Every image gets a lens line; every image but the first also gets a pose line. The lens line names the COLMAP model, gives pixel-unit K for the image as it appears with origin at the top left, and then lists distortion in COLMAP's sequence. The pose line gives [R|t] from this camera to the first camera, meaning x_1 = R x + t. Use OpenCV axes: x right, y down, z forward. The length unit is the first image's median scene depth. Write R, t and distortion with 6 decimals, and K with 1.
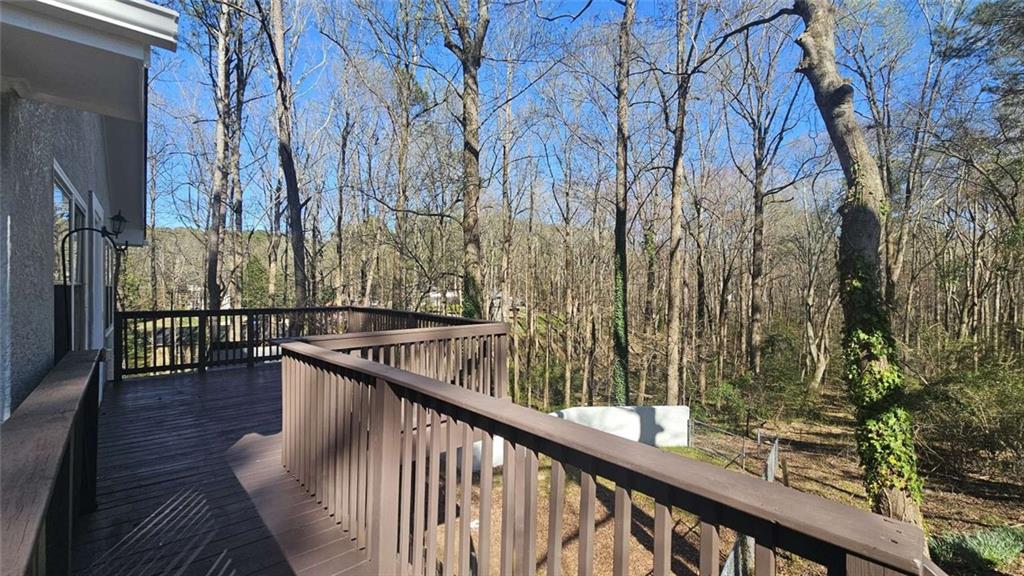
lens RADIAL K [[418.7, 0, 512.0], [0, 418.7, 288.0], [0, 0, 1]] dist [0.000141, 0.000087]
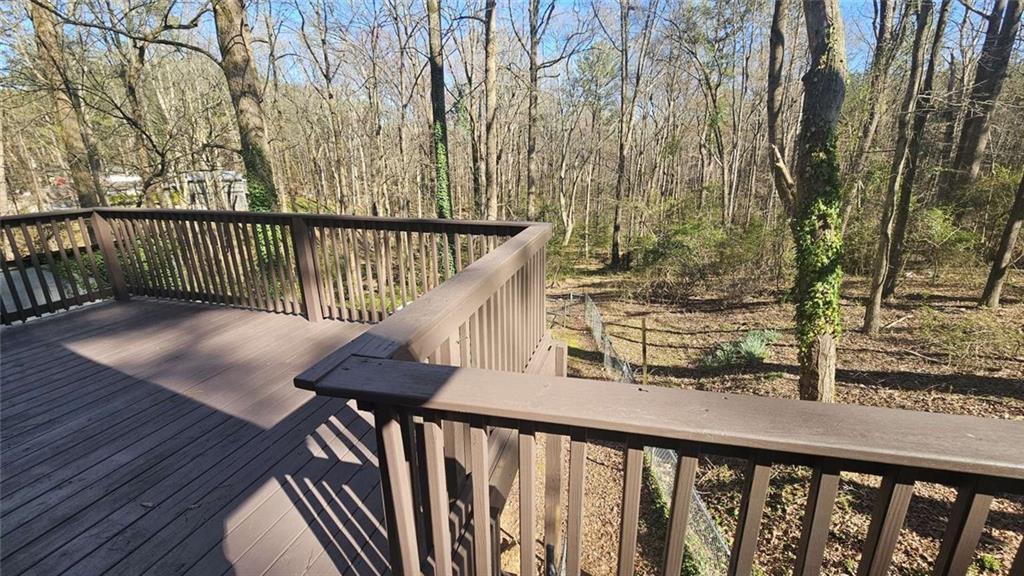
lens RADIAL K [[418.7, 0, 512.0], [0, 418.7, 288.0], [0, 0, 1]] dist [0.000141, 0.000087]
pose [[0.840544, -0.165124, 0.515966, -0.134288], [0.012477, 0.958064, 0.286282, -0.001601], [-0.541600, -0.234195, 0.807355, 0.165109]]
